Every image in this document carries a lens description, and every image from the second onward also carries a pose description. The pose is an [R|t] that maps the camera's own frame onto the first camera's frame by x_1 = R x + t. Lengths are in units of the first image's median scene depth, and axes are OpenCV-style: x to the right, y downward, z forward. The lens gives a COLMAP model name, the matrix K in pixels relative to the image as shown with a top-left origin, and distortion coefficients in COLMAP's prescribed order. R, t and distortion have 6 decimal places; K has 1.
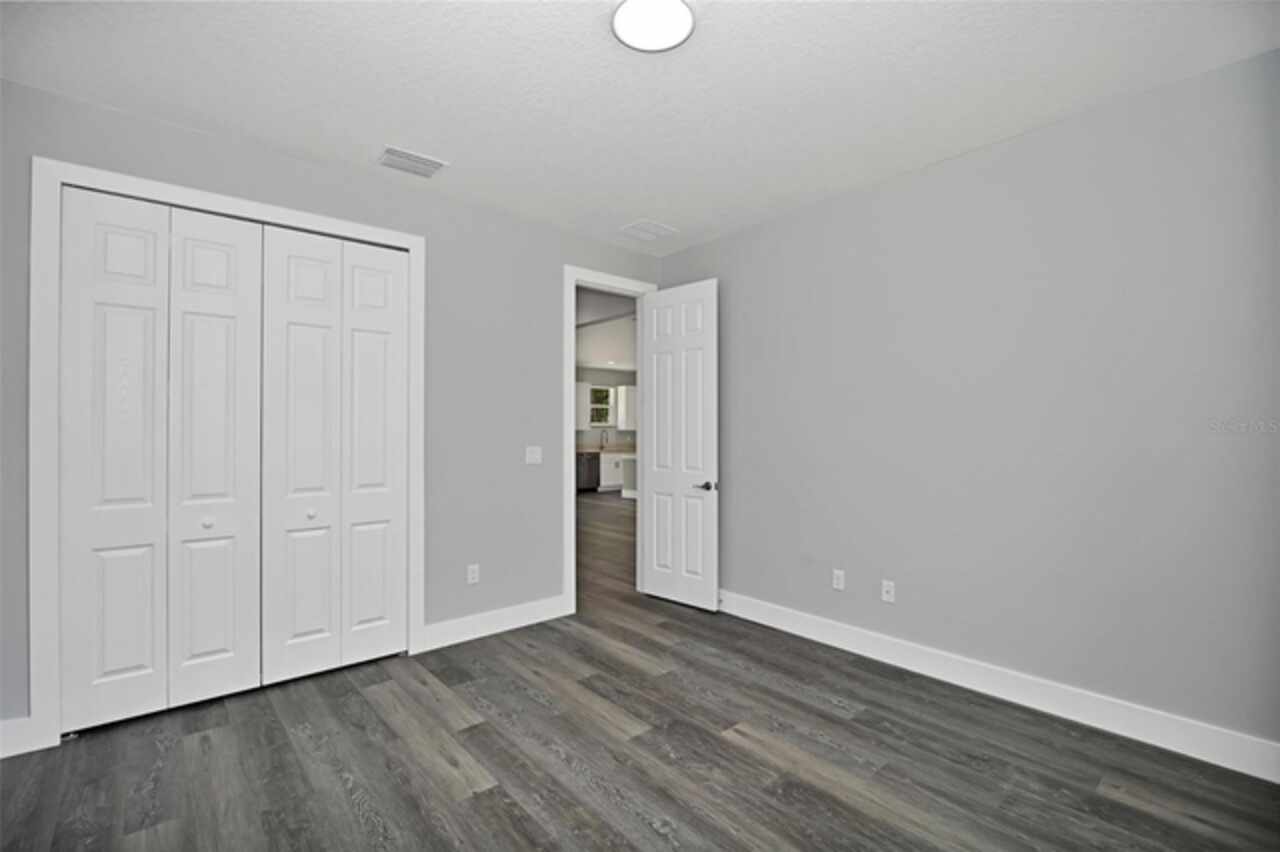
lens RADIAL K [[577.4, 0, 633.3], [0, 577.4, 425.3], [0, 0, 1]] dist [-0.012327, -0.001135]
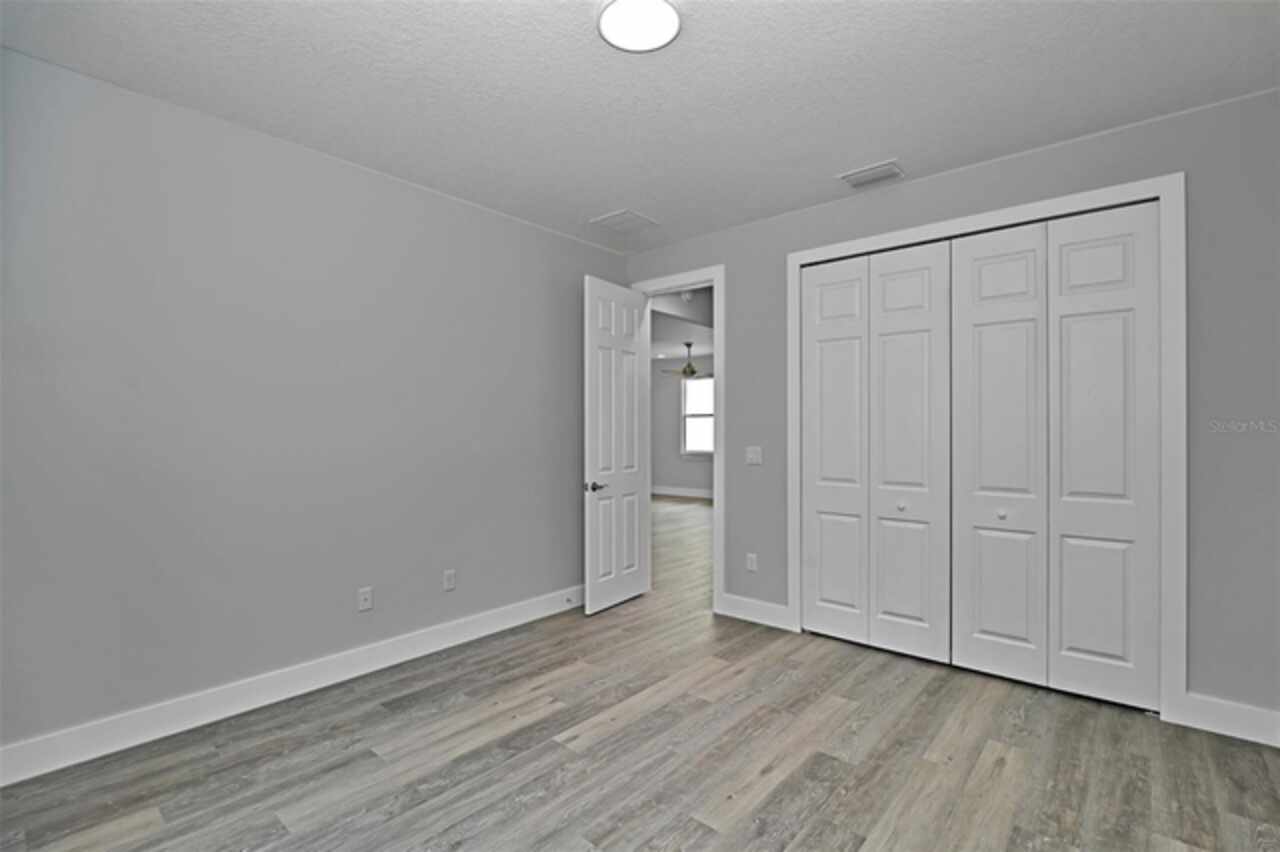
lens RADIAL K [[570.3, 0, 640.0], [0, 570.3, 426.0], [0, 0, 1]] dist [-0.047123, -0.000058]
pose [[0.131738, -0.001254, -0.991284, 0.315422], [0.004321, 0.999990, -0.000691, 0.000669], [0.991275, -0.004192, 0.131742, 0.271588]]
